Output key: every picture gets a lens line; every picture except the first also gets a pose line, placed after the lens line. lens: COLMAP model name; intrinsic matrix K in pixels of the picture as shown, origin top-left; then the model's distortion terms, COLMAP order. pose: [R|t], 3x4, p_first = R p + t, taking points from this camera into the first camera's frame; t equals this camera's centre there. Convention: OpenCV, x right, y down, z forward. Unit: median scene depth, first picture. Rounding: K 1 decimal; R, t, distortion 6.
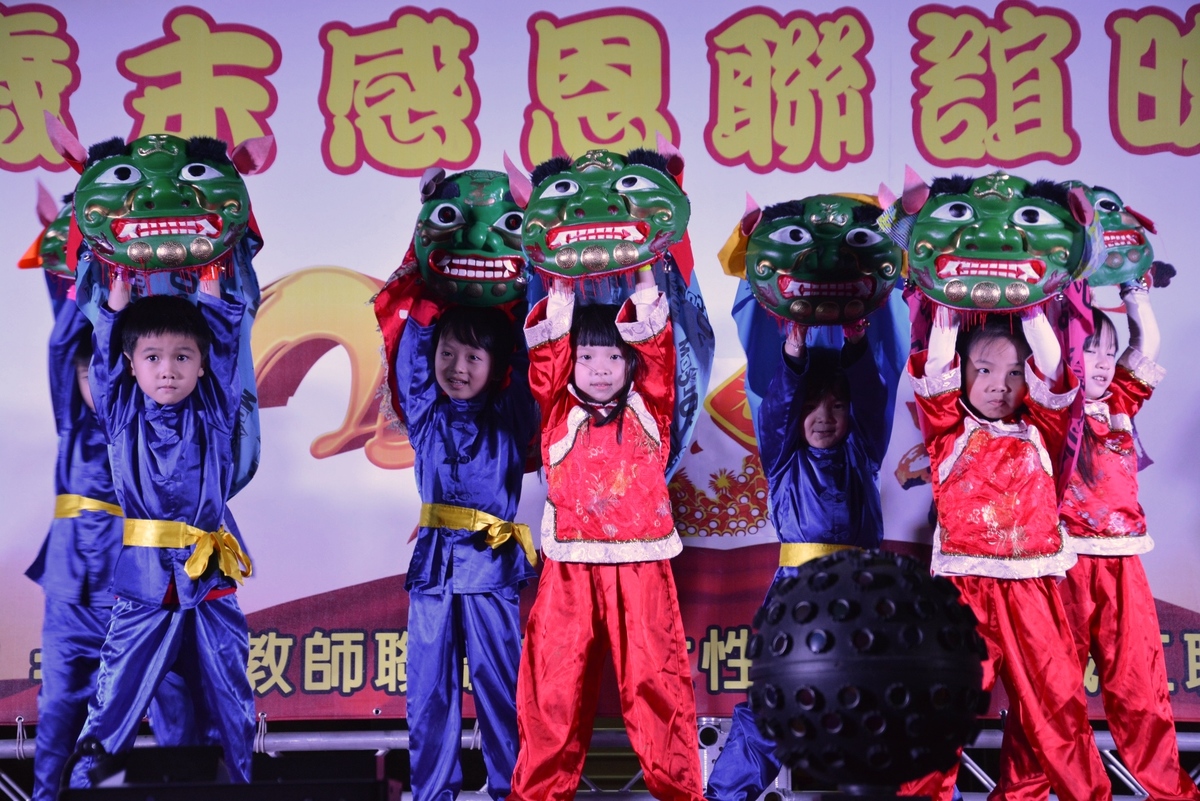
lens RADIAL K [[3262.1, 0, 596.6], [0, 3262.1, 422.4], [0, 0, 1]] dist [0.746023, 0.000000]
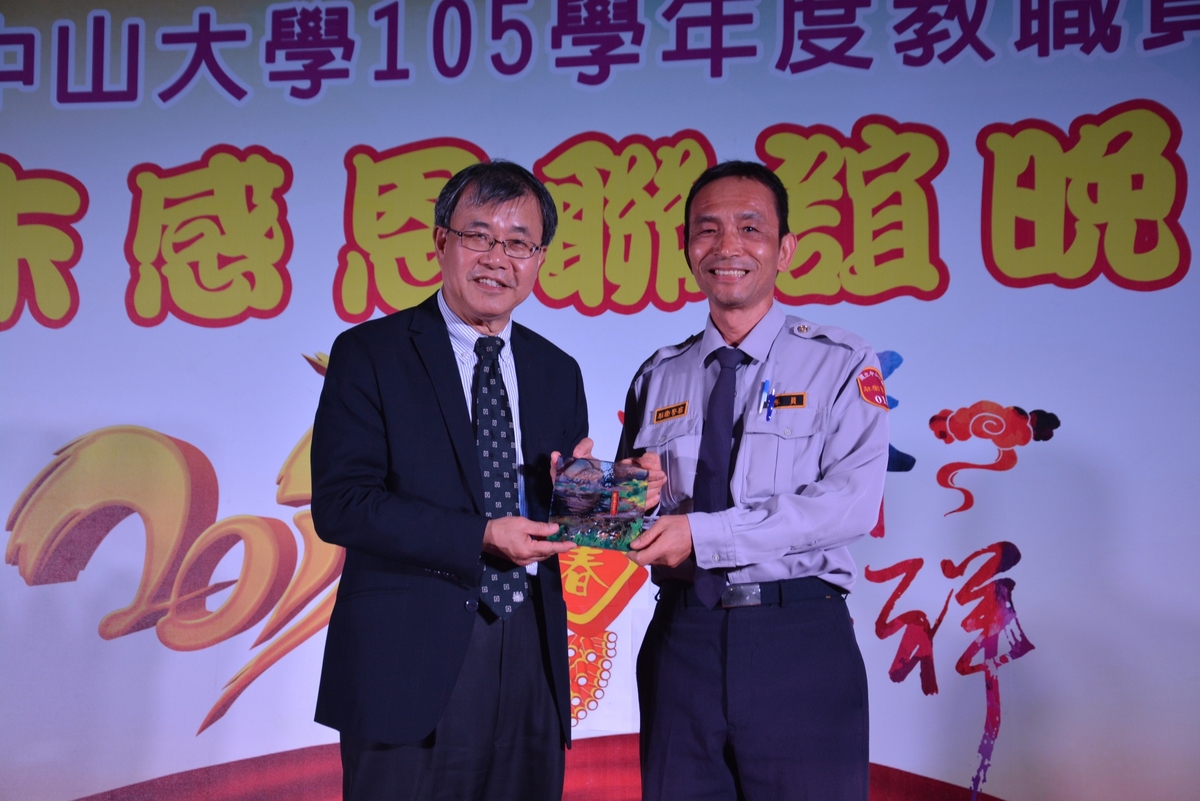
lens RADIAL K [[2433.3, 0, 591.5], [0, 2433.3, 417.2], [0, 0, 1]] dist [0.421065, 0.000000]
pose [[0.977923, -0.014111, -0.208490, 0.186794], [0.002530, 0.998444, -0.055706, -0.011505], [0.208952, 0.053948, 0.976437, 0.356209]]
